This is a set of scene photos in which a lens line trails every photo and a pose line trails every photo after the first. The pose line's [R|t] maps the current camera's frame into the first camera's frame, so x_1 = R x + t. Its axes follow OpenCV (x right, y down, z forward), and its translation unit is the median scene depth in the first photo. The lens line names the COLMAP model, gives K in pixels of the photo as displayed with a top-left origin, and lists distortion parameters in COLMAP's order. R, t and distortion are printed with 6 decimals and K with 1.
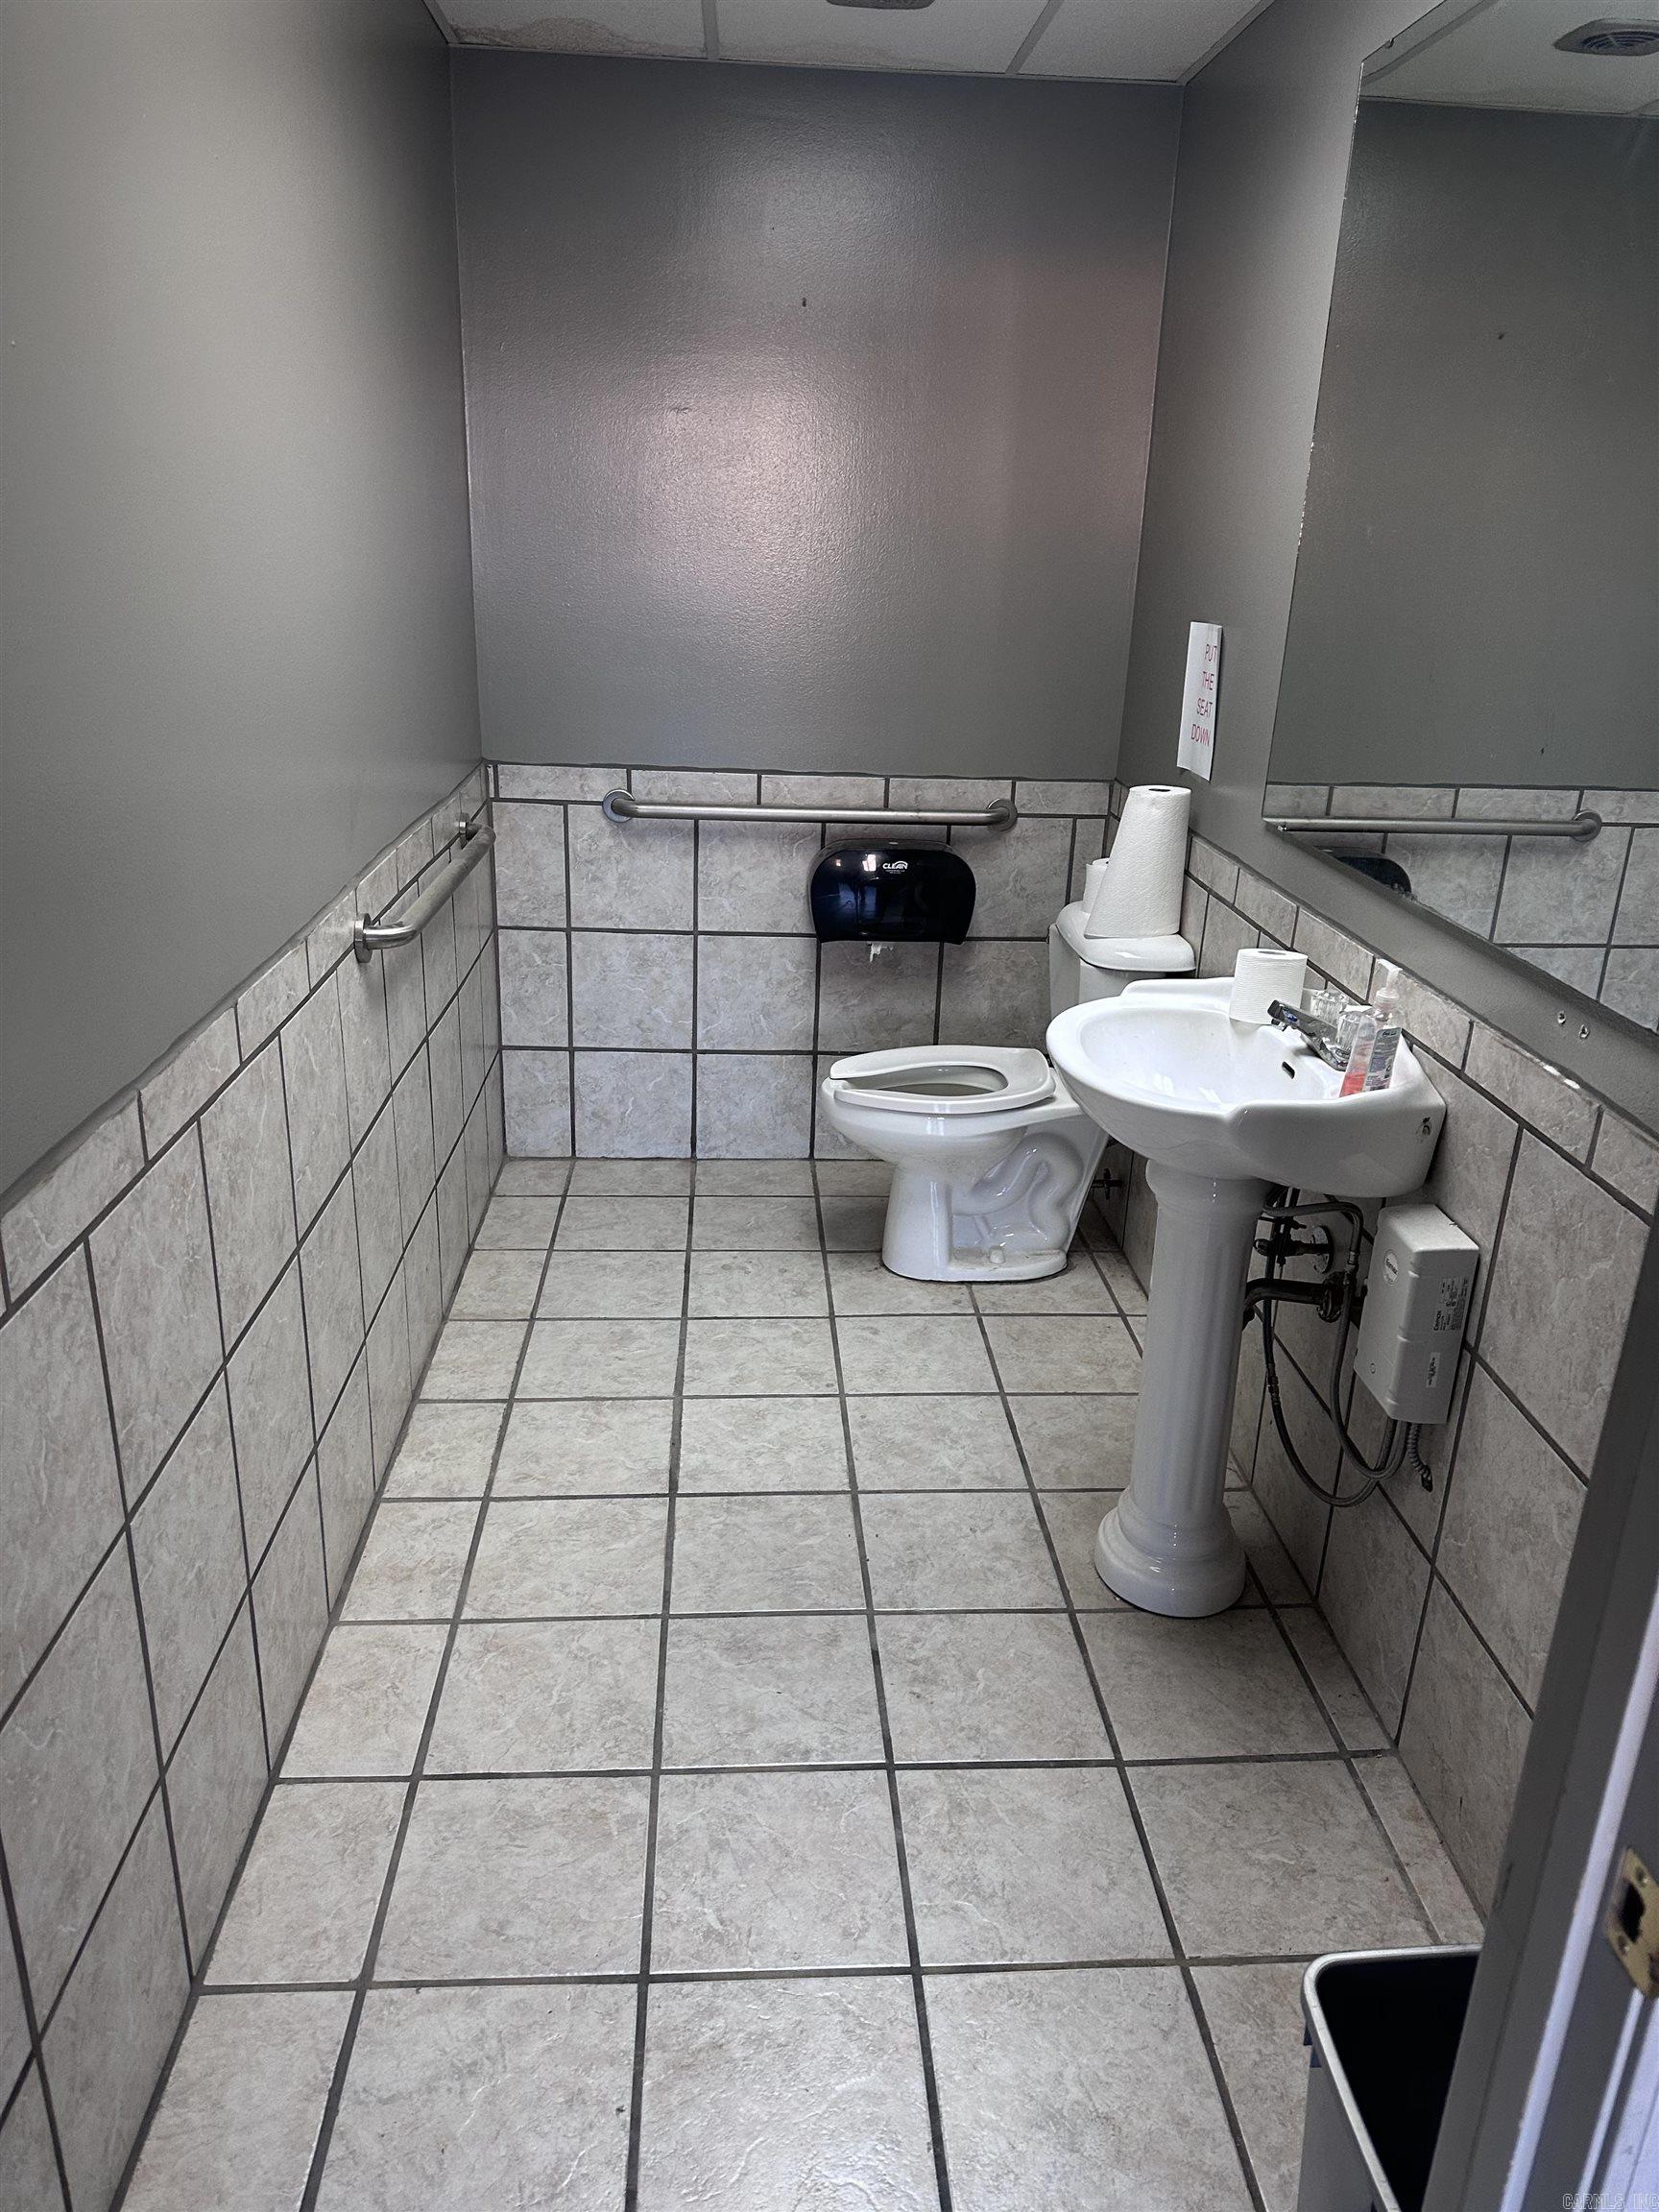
lens RADIAL K [[1557.0, 0, 832.4], [0, 1557.0, 1100.8], [0, 0, 1]] dist [0.031764, -0.009078]
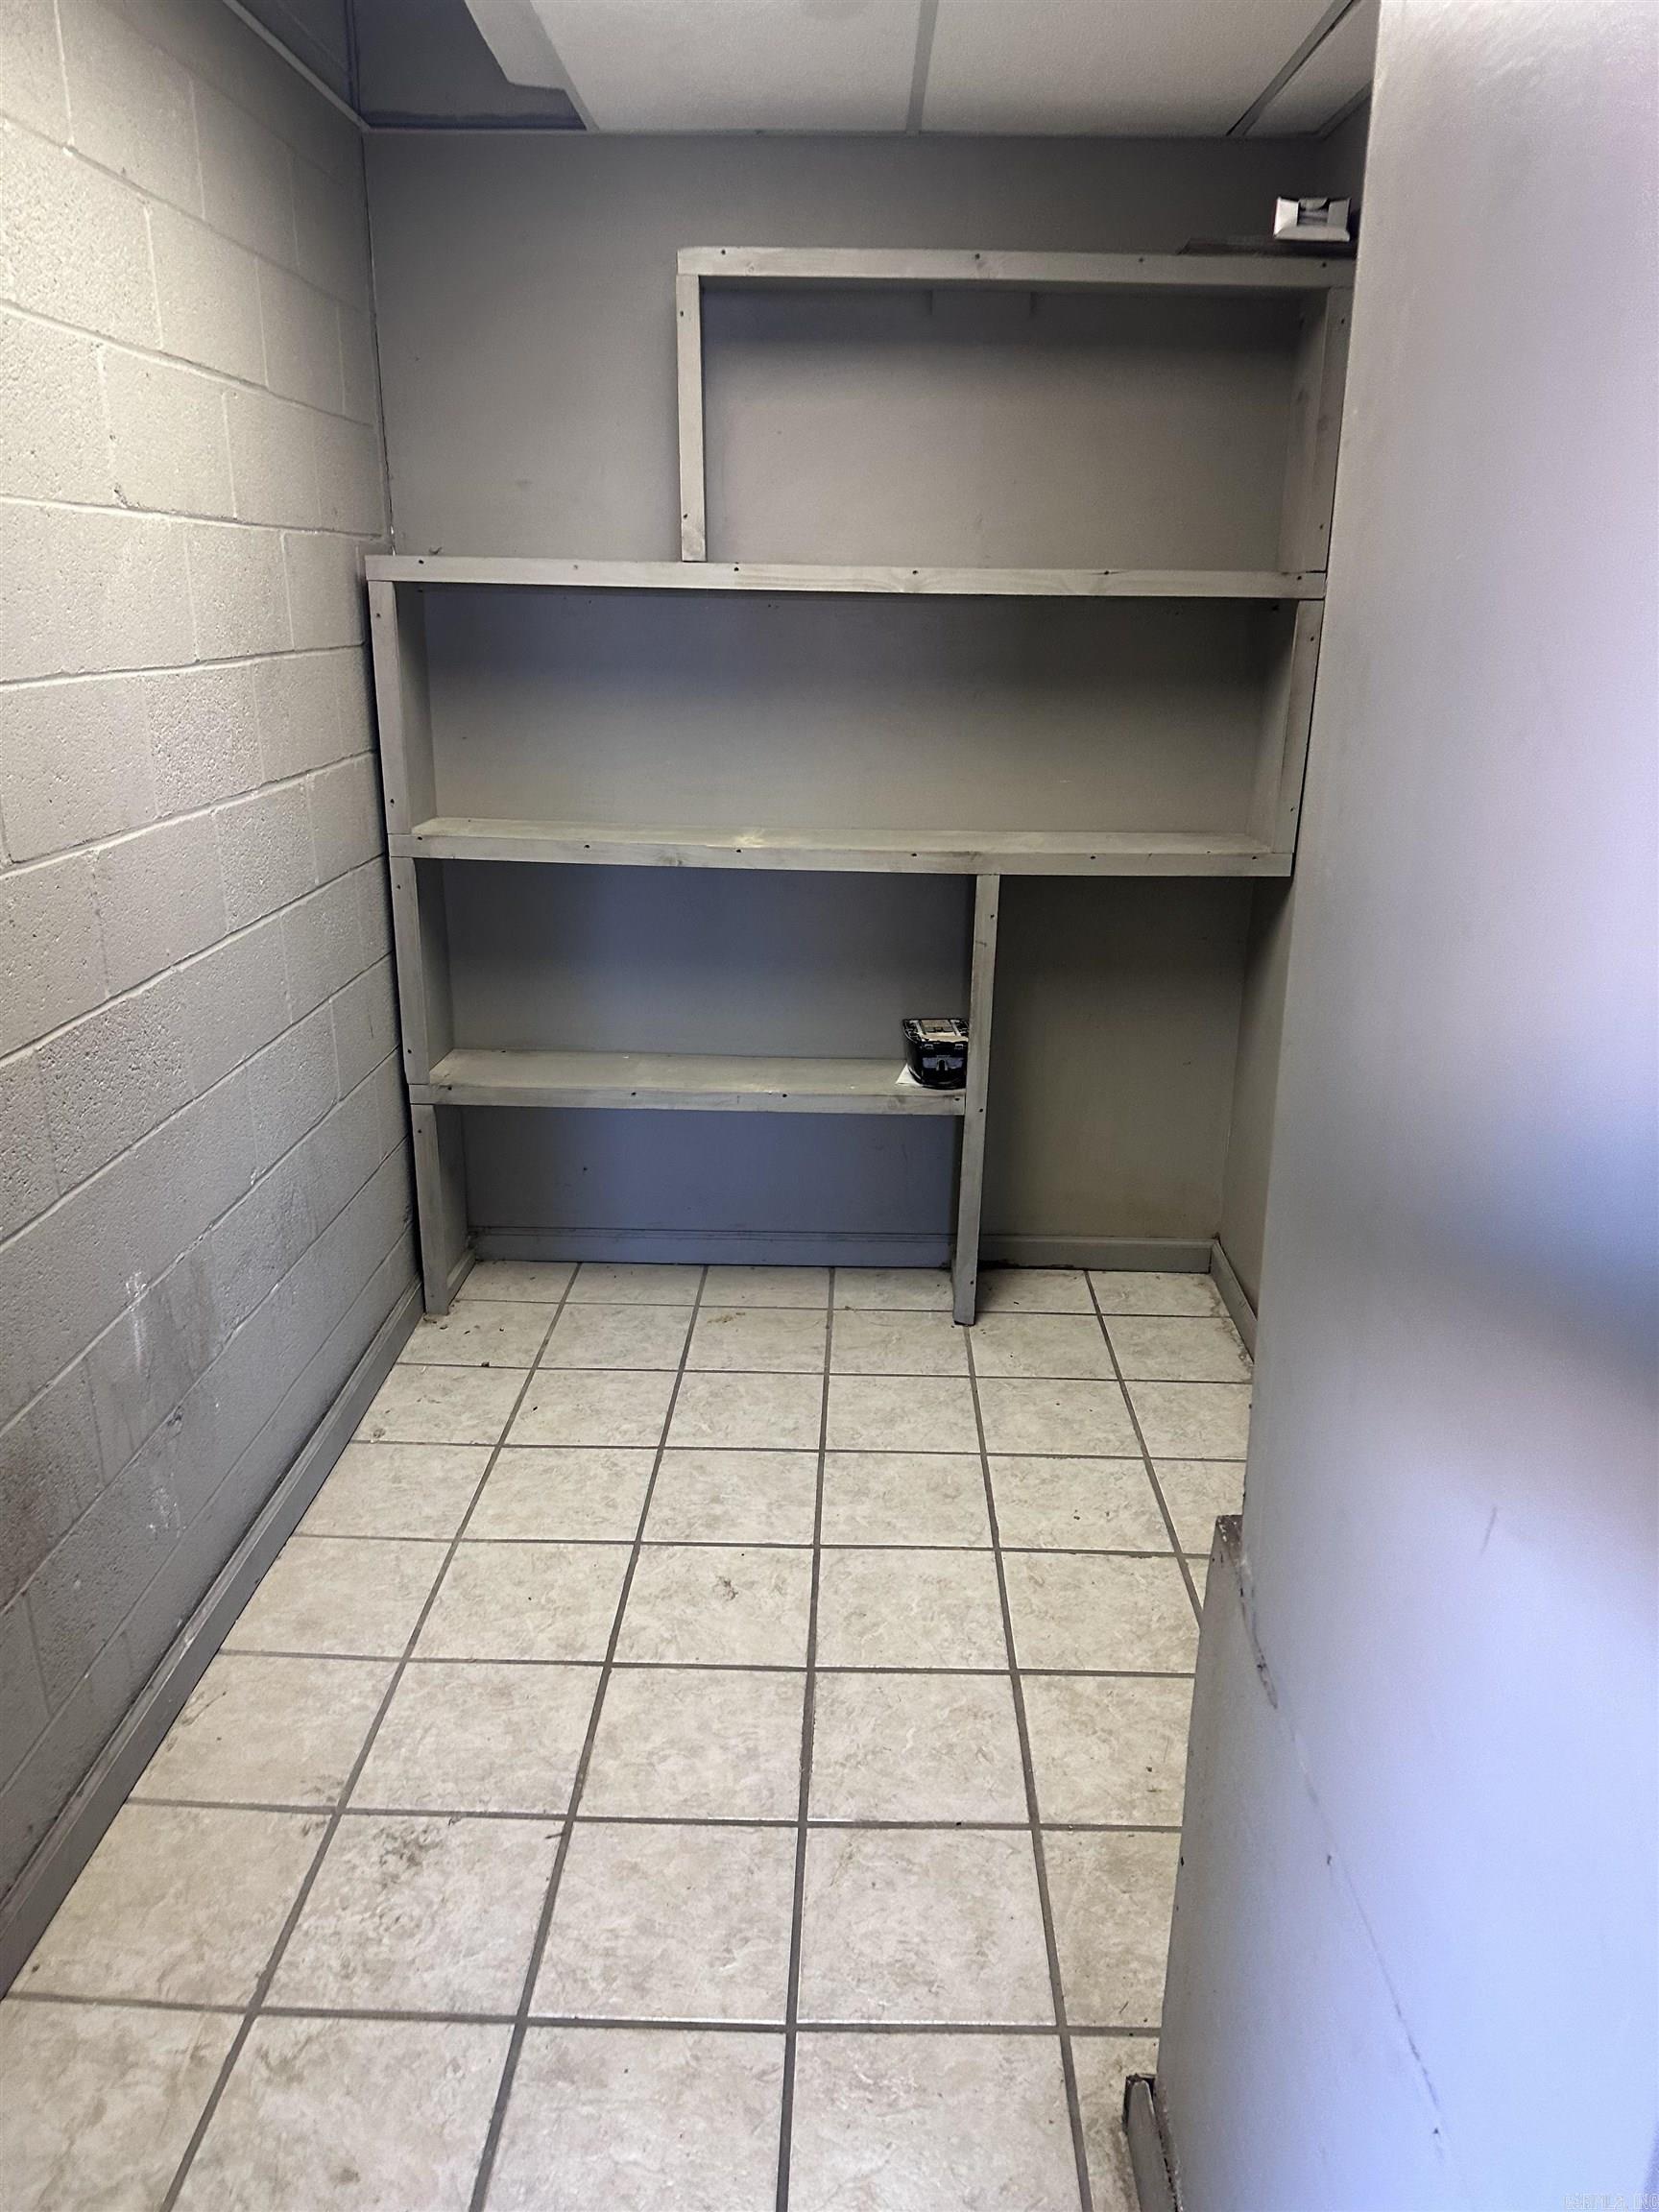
lens RADIAL K [[1557.0, 0, 830.8], [0, 1557.0, 1108.0], [0, 0, 1]] dist [0.031764, -0.009078]
pose [[0.995809, -0.007720, -0.091128, 0.009981], [0.003875, 0.999098, -0.042291, 0.055685], [0.091372, 0.041760, 0.994941, -0.149911]]
